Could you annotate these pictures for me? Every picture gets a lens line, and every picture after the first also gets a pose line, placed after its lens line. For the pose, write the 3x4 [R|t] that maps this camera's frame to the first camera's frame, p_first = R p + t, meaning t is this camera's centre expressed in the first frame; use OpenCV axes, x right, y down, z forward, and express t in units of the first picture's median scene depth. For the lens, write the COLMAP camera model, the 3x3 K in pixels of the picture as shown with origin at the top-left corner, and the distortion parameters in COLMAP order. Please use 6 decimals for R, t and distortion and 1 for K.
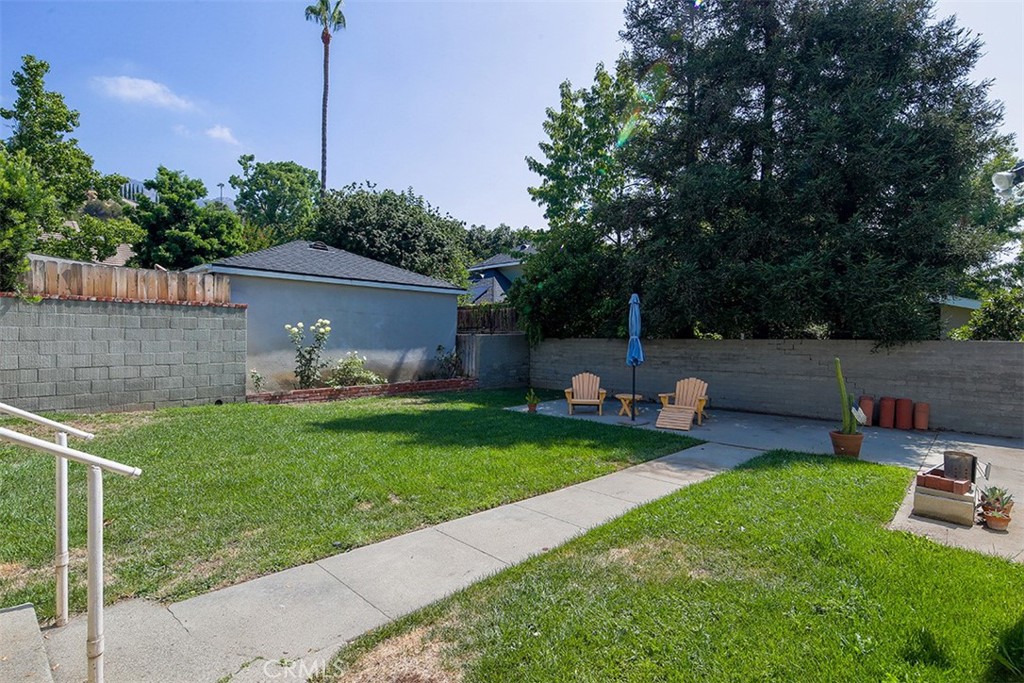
lens RADIAL K [[499.3, 0, 511.6], [0, 499.3, 338.3], [0, 0, 1]] dist [0.005675, -0.003579]
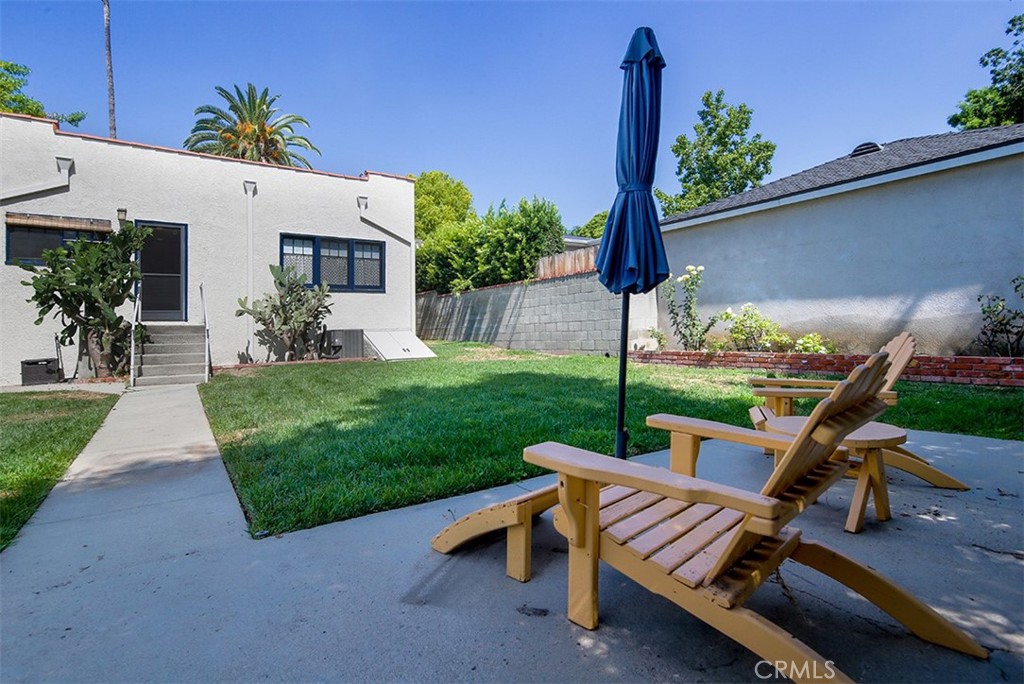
lens RADIAL K [[499.3, 0, 505.8], [0, 499.3, 327.8], [0, 0, 1]] dist [0.005675, -0.003579]
pose [[-0.261858, -0.009572, -0.965059, 0.540383], [0.023220, 0.999599, -0.016216, 0.077890], [0.964827, -0.026655, -0.261530, 1.056741]]
